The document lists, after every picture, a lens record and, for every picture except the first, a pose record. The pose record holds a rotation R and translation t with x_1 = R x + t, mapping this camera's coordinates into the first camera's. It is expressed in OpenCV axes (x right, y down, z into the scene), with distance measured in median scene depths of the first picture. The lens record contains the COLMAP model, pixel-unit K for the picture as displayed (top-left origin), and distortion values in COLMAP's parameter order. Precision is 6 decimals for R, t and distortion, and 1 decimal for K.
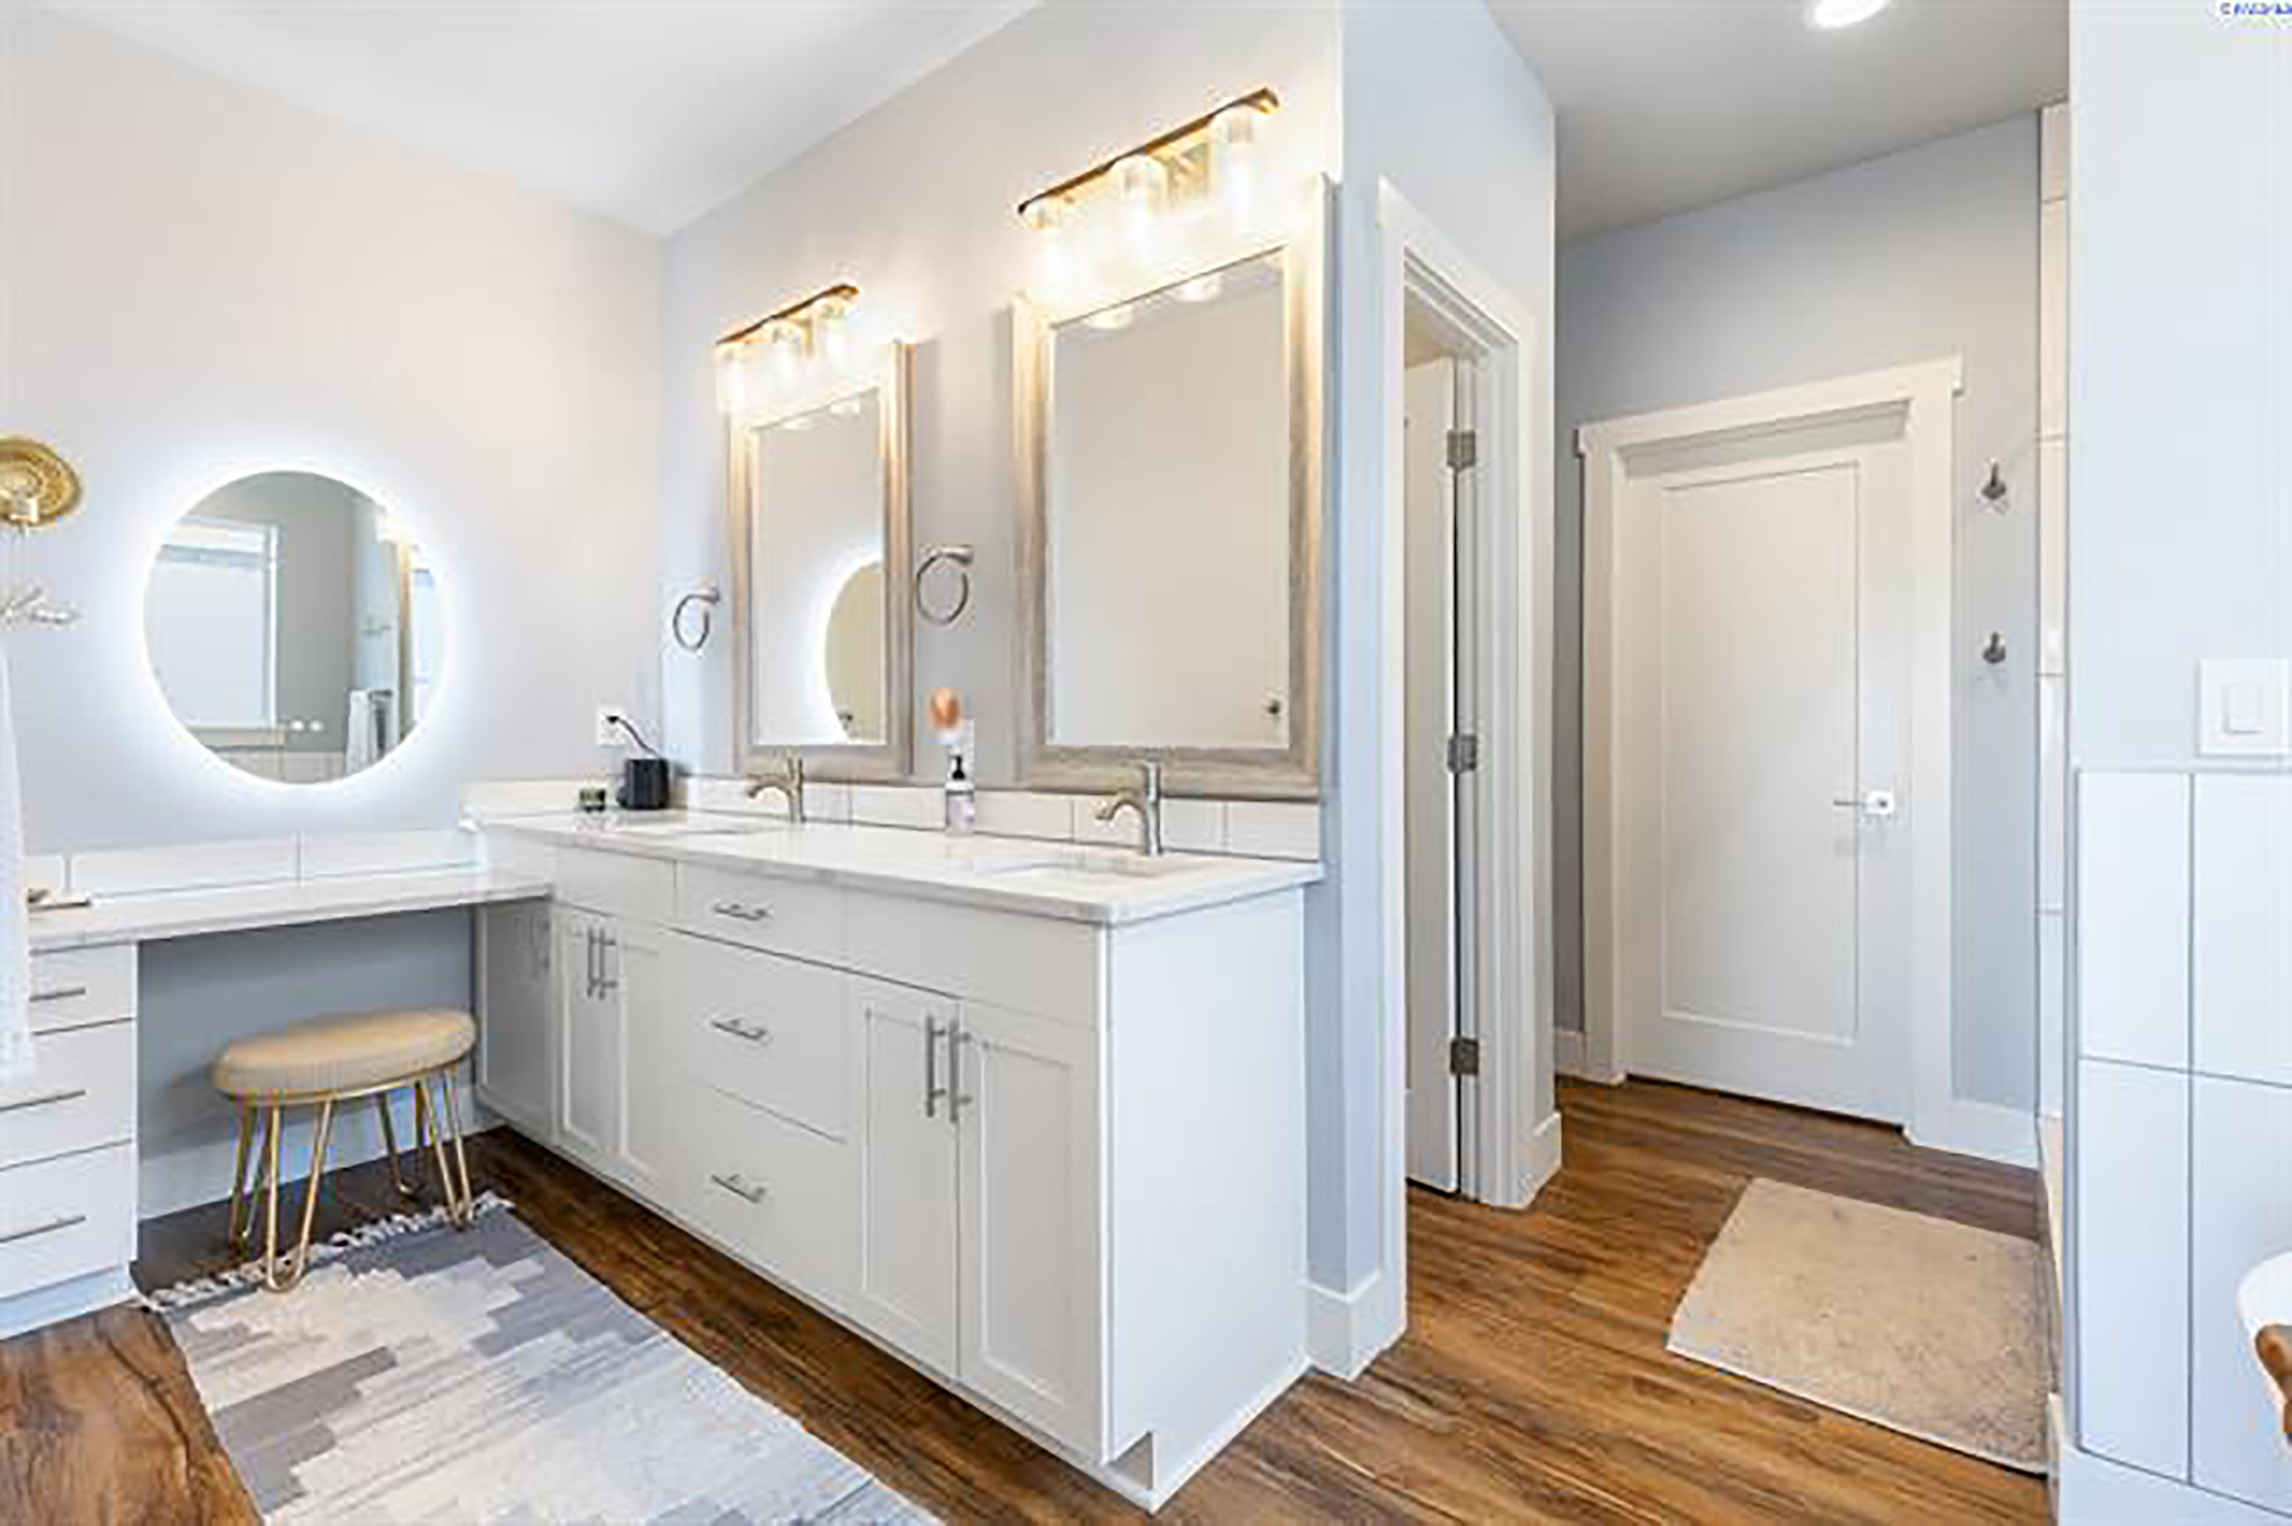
lens RADIAL K [[1024.0, 0, 1153.0], [0, 1024.0, 745.3], [0, 0, 1]] dist [-0.001118, -0.000514]
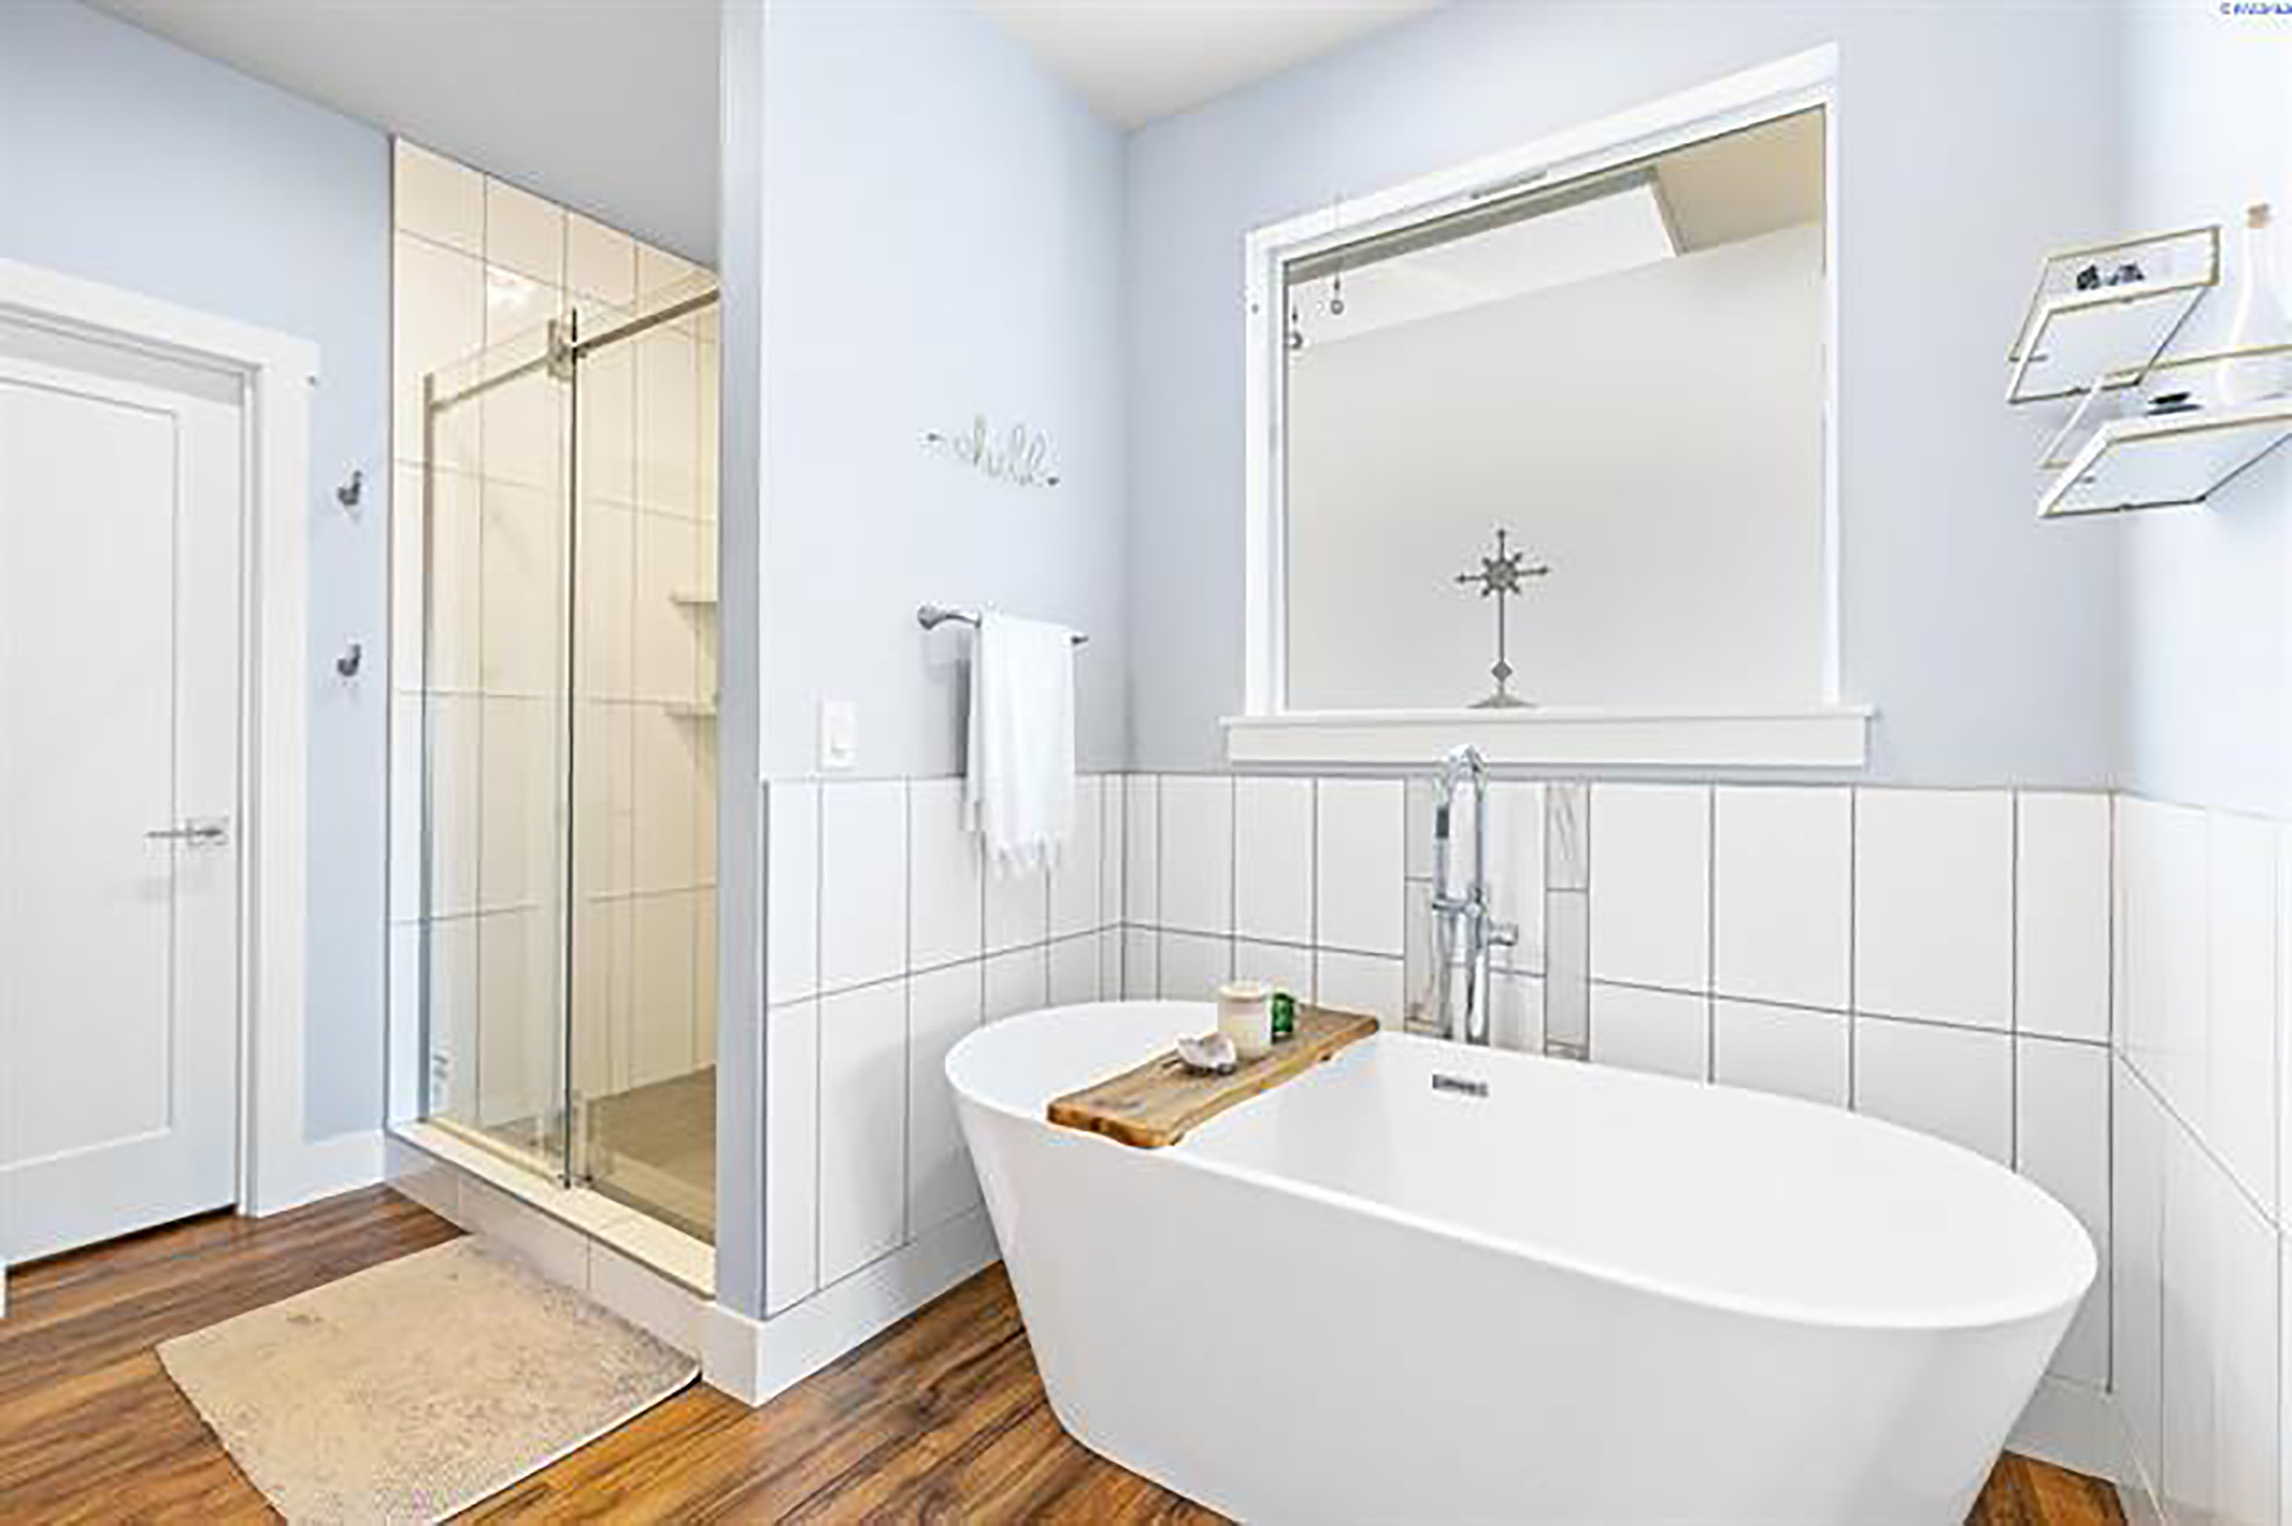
lens RADIAL K [[1024.0, 0, 1153.0], [0, 1024.0, 745.3], [0, 0, 1]] dist [-0.001118, -0.000514]
pose [[-0.093280, 0.004807, 0.995628, -0.214944], [0.002962, 0.999985, -0.004550, -0.007814], [-0.995636, 0.002524, -0.093293, 0.341573]]
